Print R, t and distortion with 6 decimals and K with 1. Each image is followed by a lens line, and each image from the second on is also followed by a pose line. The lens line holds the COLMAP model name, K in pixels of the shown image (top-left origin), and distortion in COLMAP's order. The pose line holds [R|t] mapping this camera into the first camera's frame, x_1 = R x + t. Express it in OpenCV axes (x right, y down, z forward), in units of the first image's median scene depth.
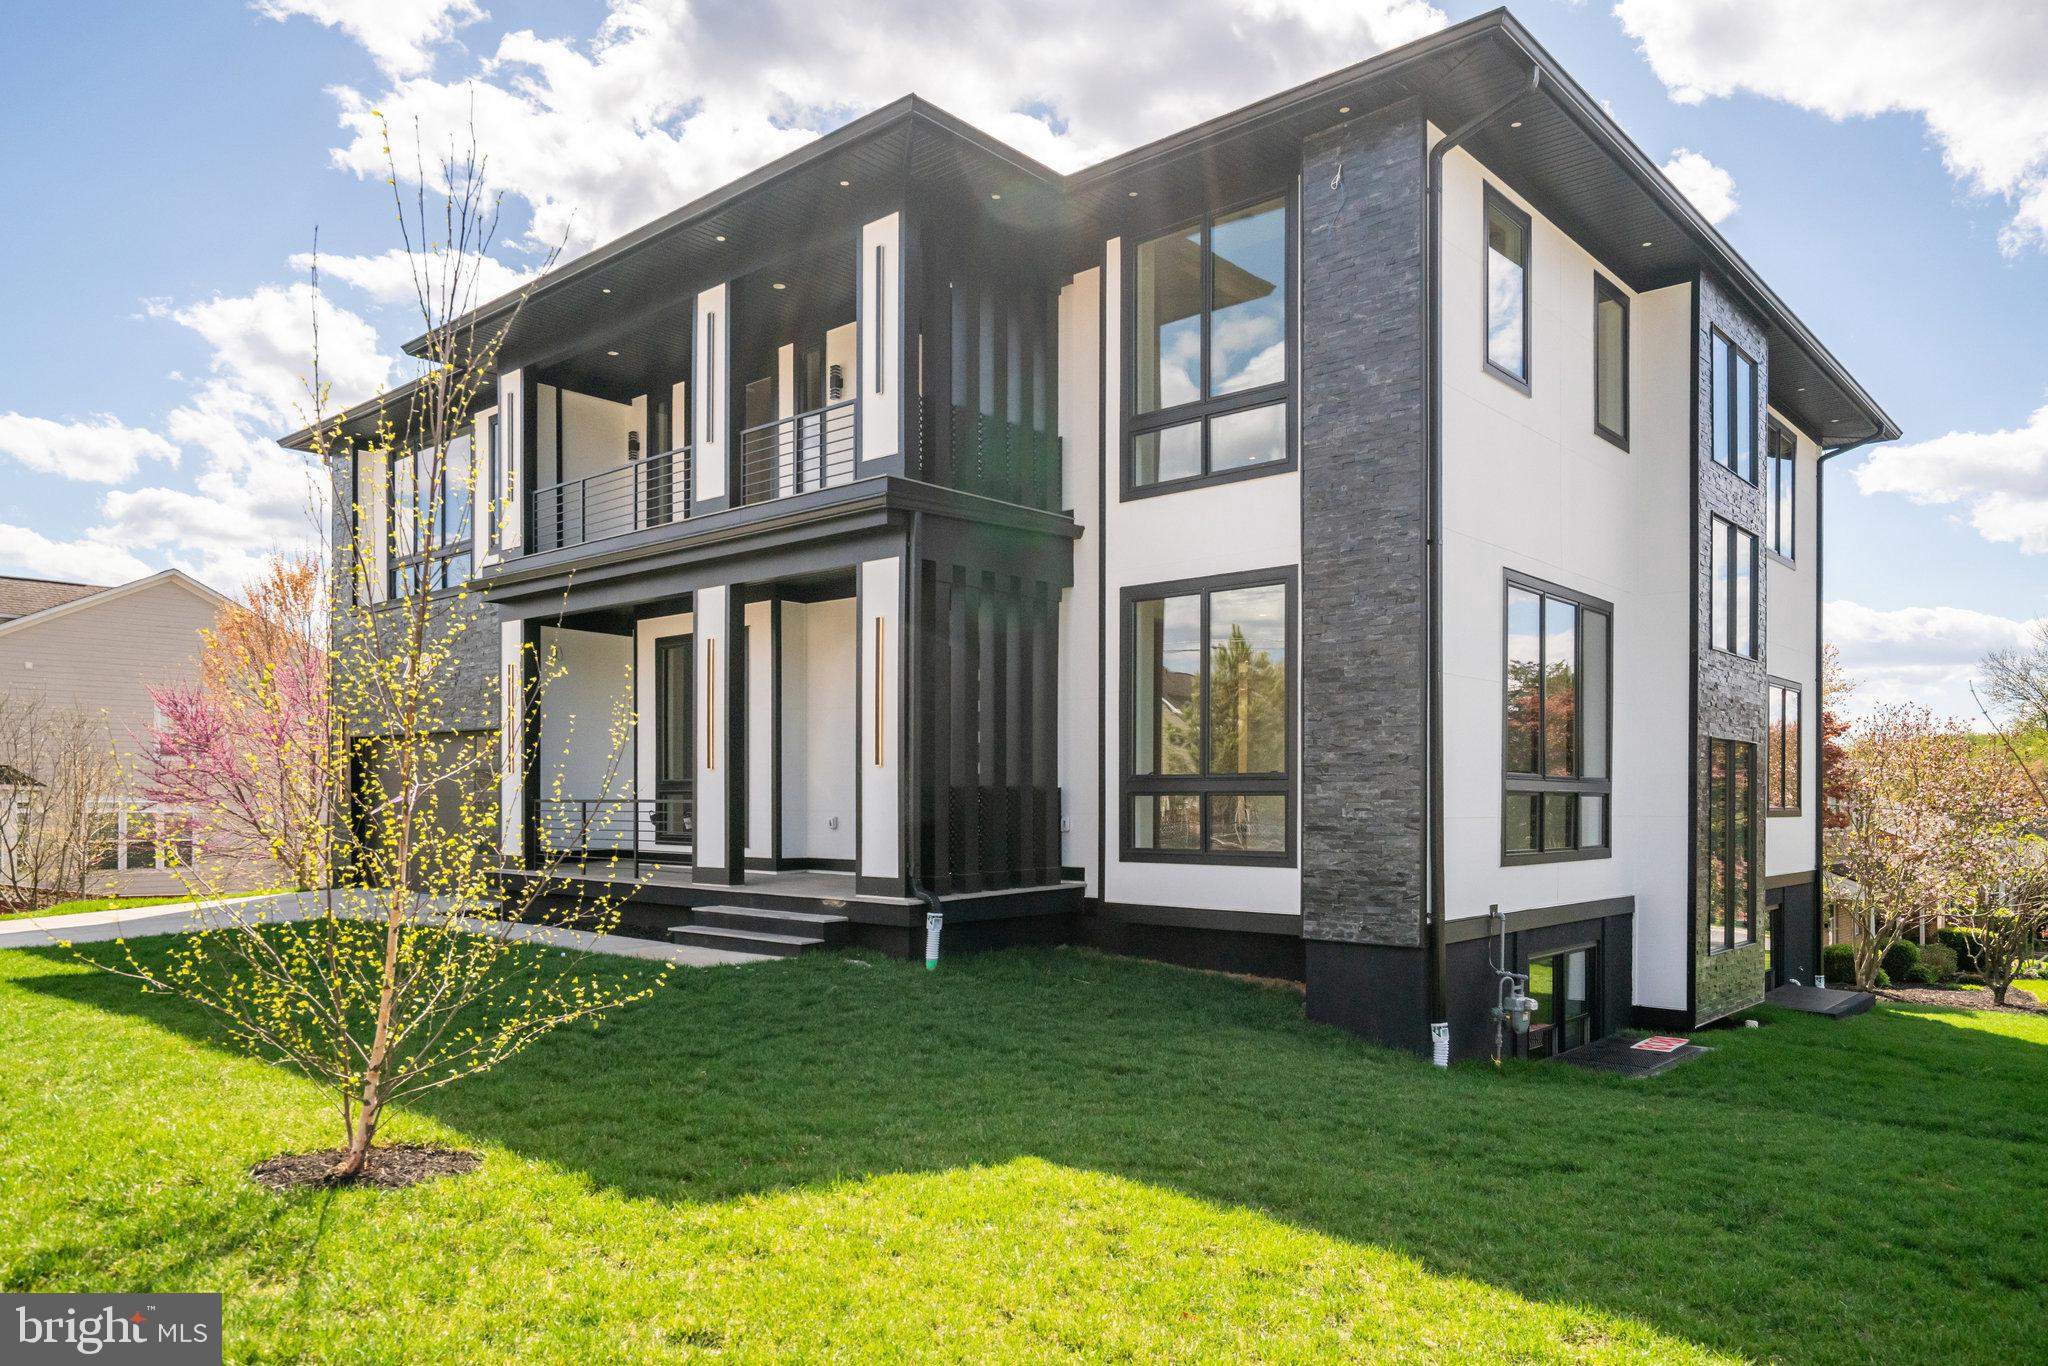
lens RADIAL K [[1419.6, 0, 1020.0], [0, 1419.6, 827.3], [0, 0, 1]] dist [-0.002001, 0.000182]
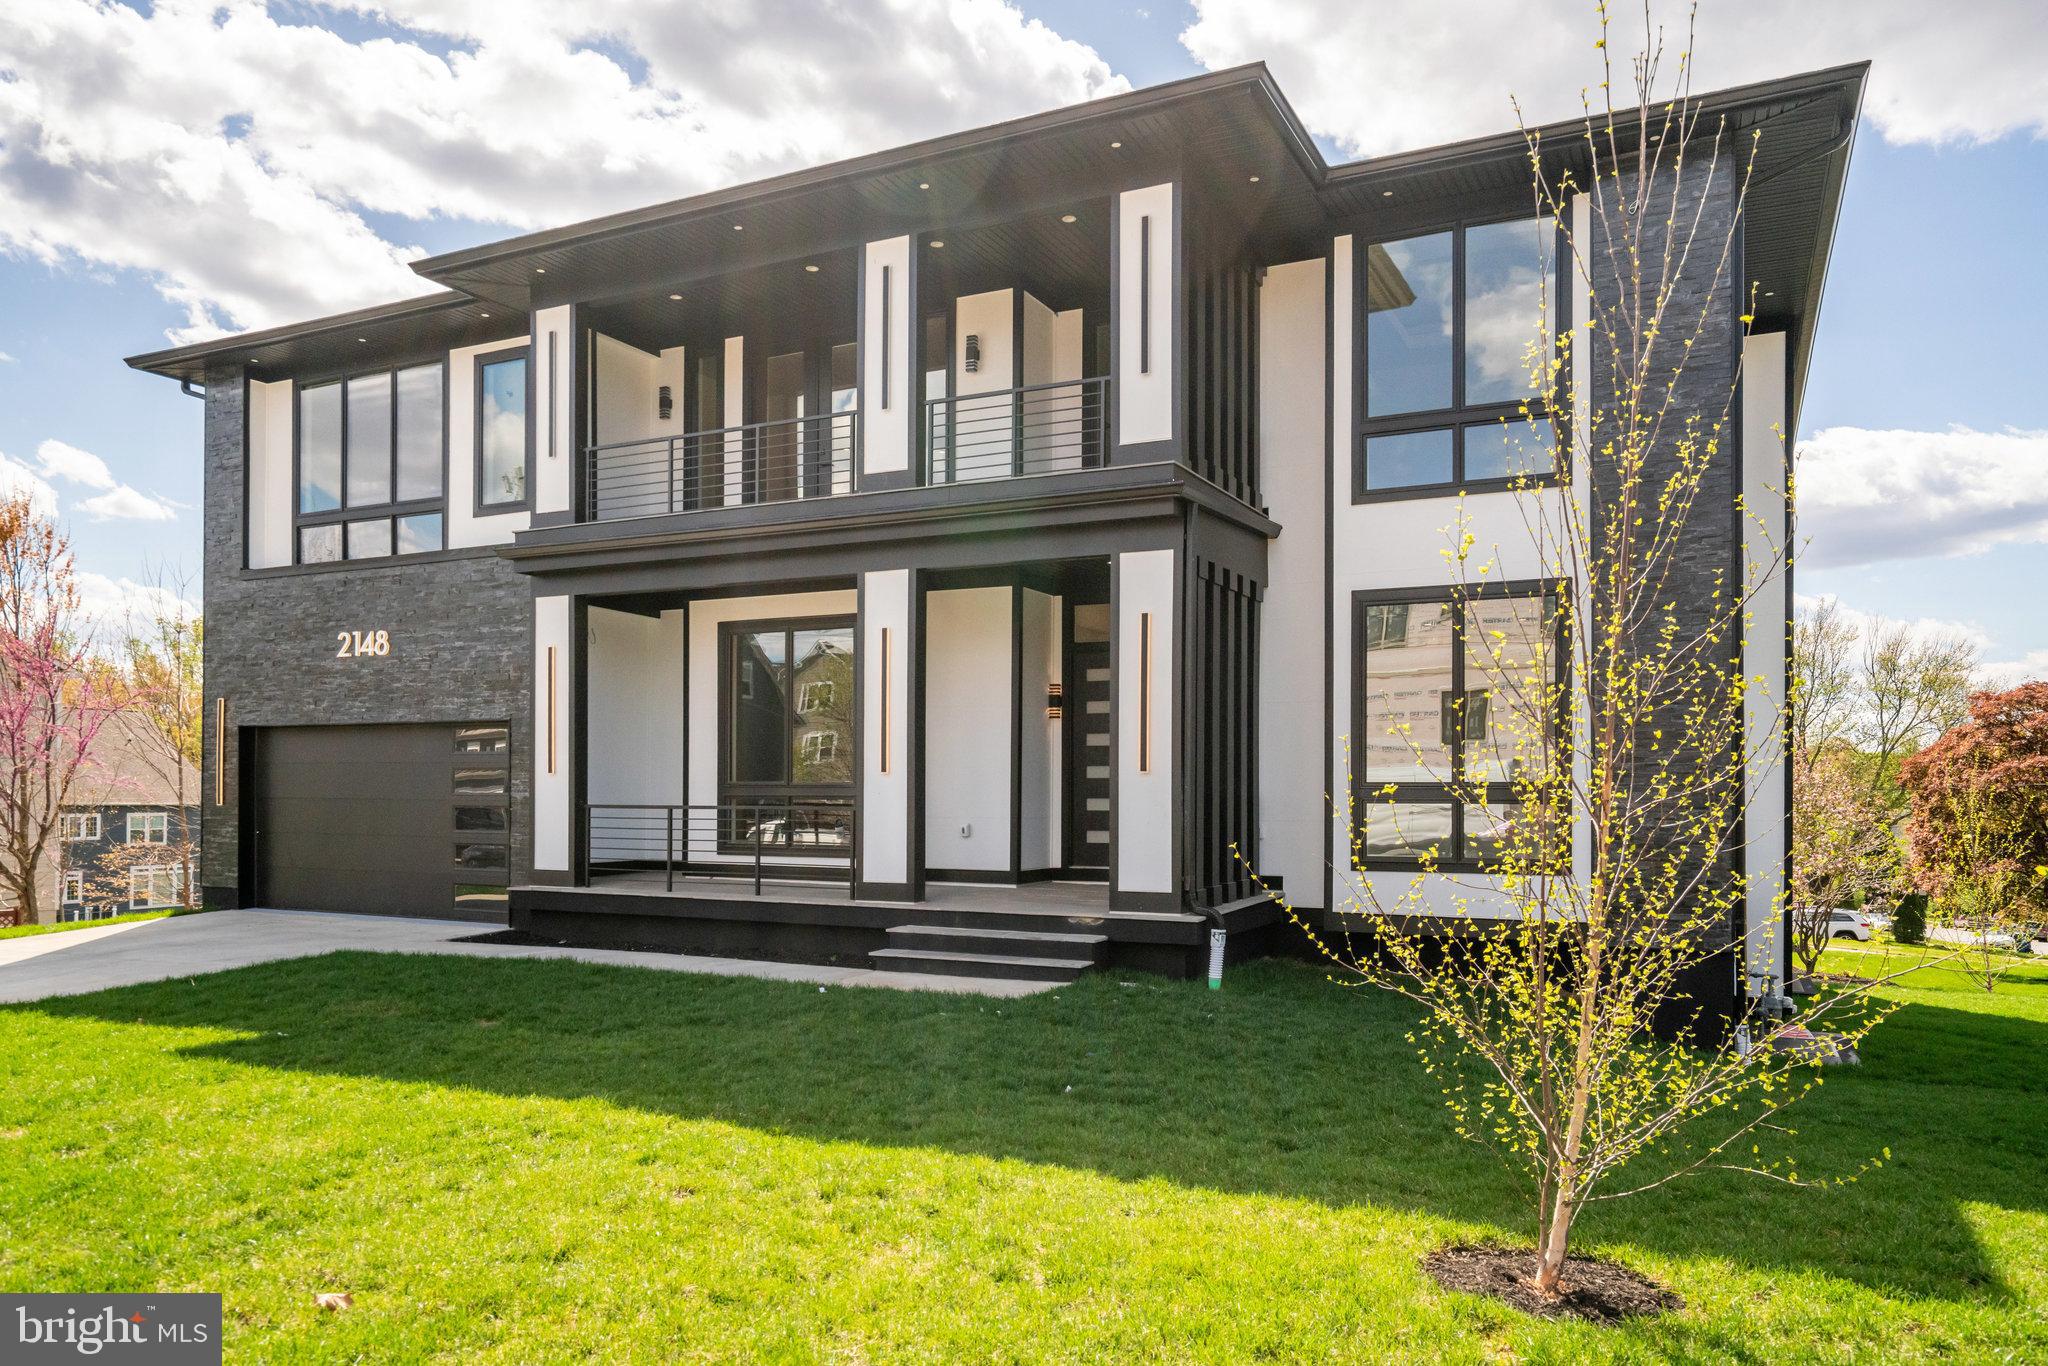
lens RADIAL K [[1407.9, 0, 1155.7], [0, 1407.9, 798.3], [0, 0, 1]] dist [0.003864, 0.001822]
pose [[0.957337, -0.000443, 0.288973, -0.329974], [0.004987, 0.999875, -0.014991, -0.011311], [-0.288930, 0.015793, 0.957220, 0.105634]]
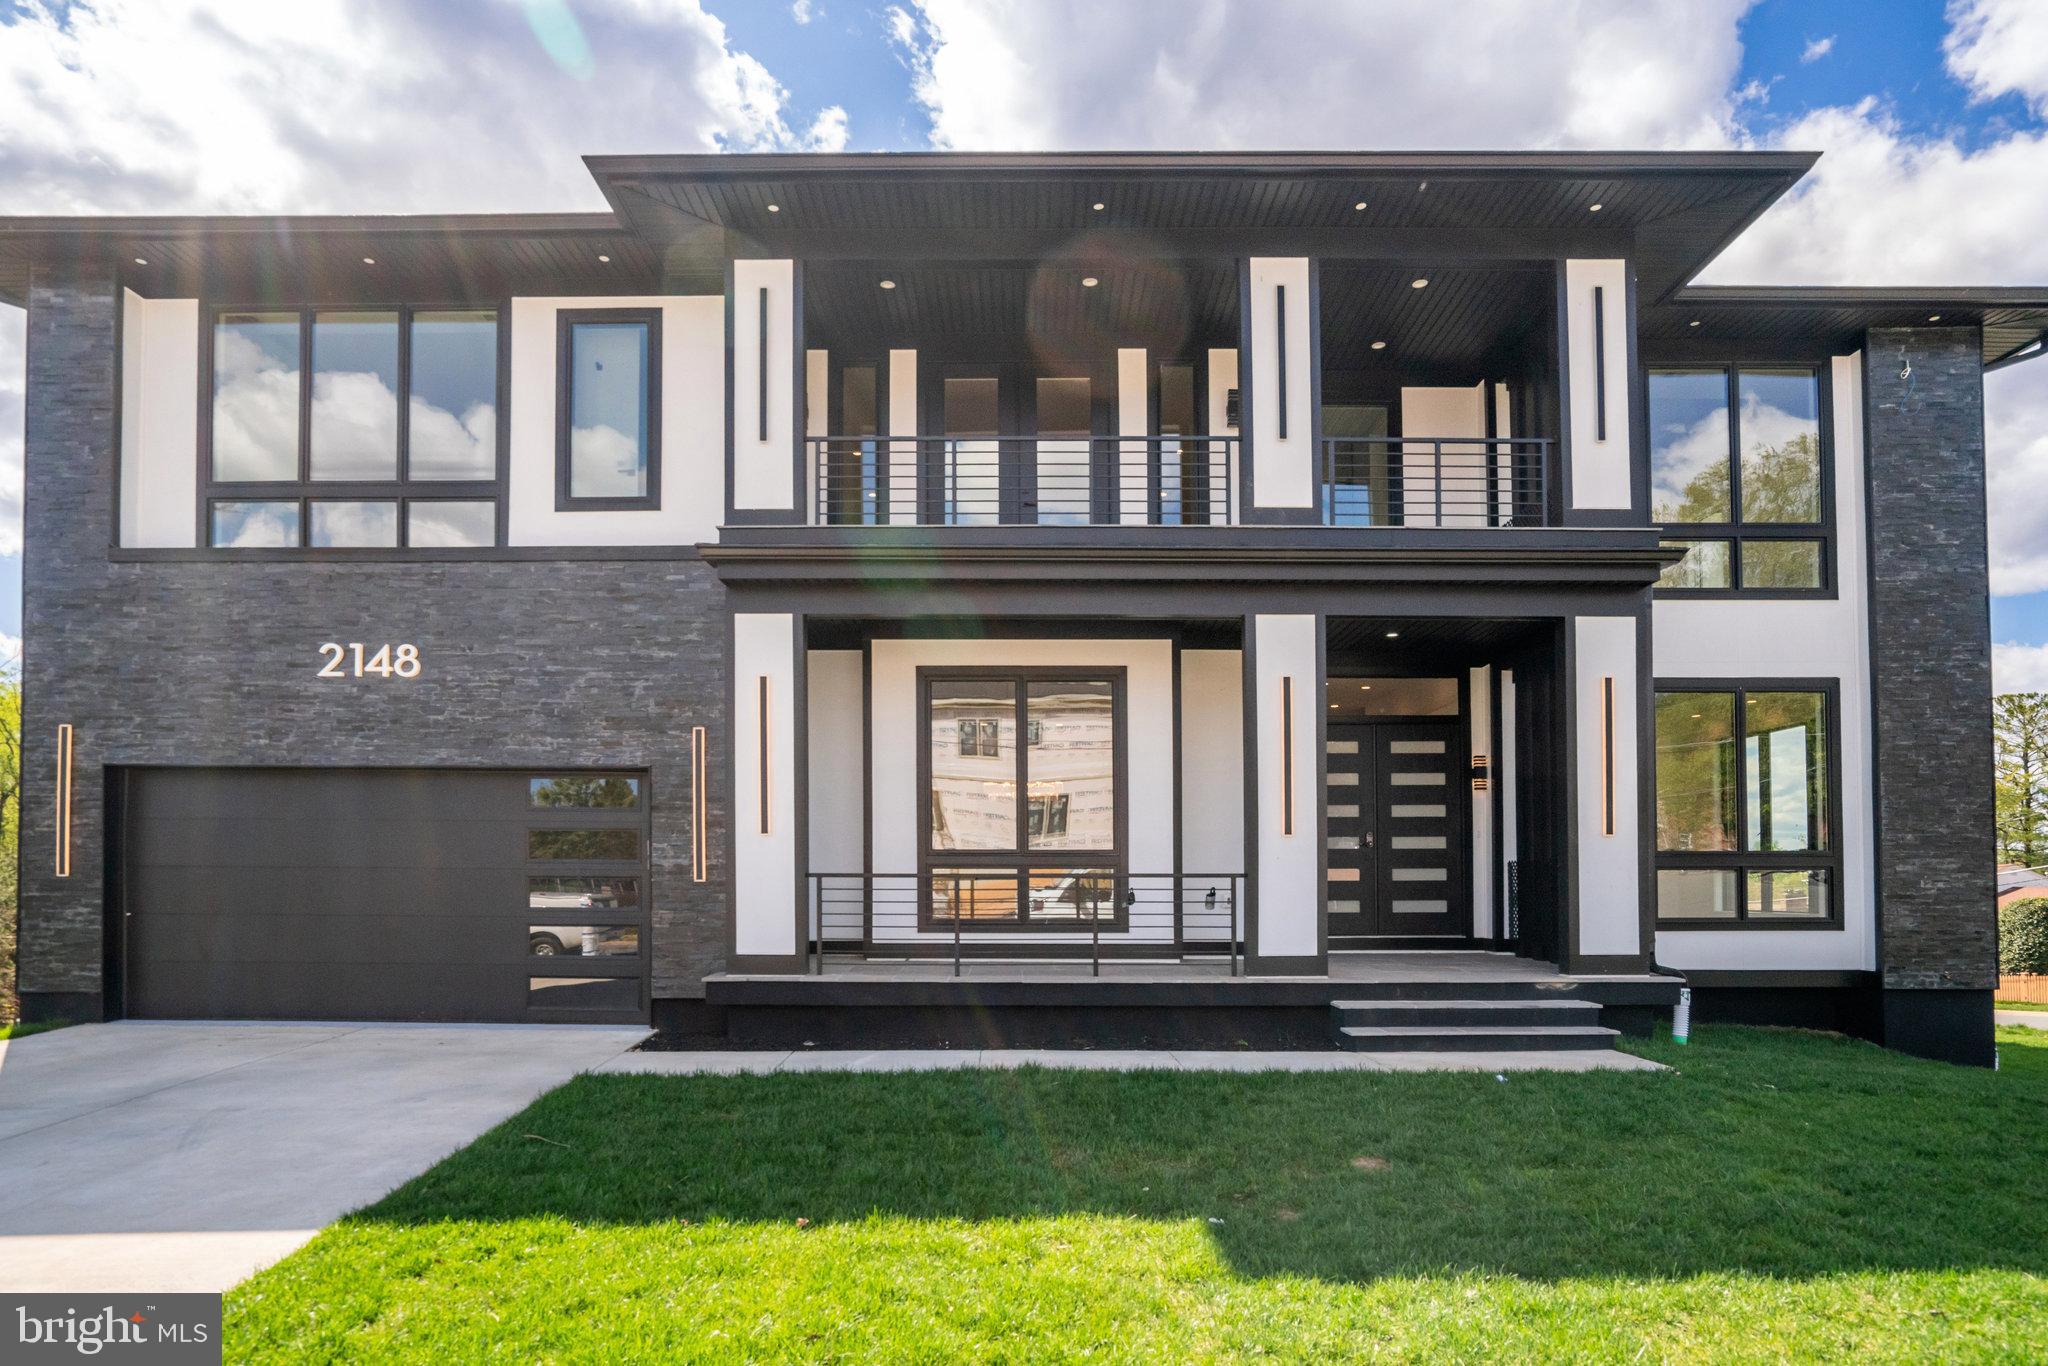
lens RADIAL K [[1084.2, 0, 1022.5], [0, 1084.2, 868.2], [0, 0, 1]] dist [-0.006161, 0.000367]
pose [[0.743923, 0.006364, 0.668235, -0.789719], [0.013085, 0.999624, -0.024086, -0.009211], [-0.668137, 0.026662, 0.743560, 0.670303]]
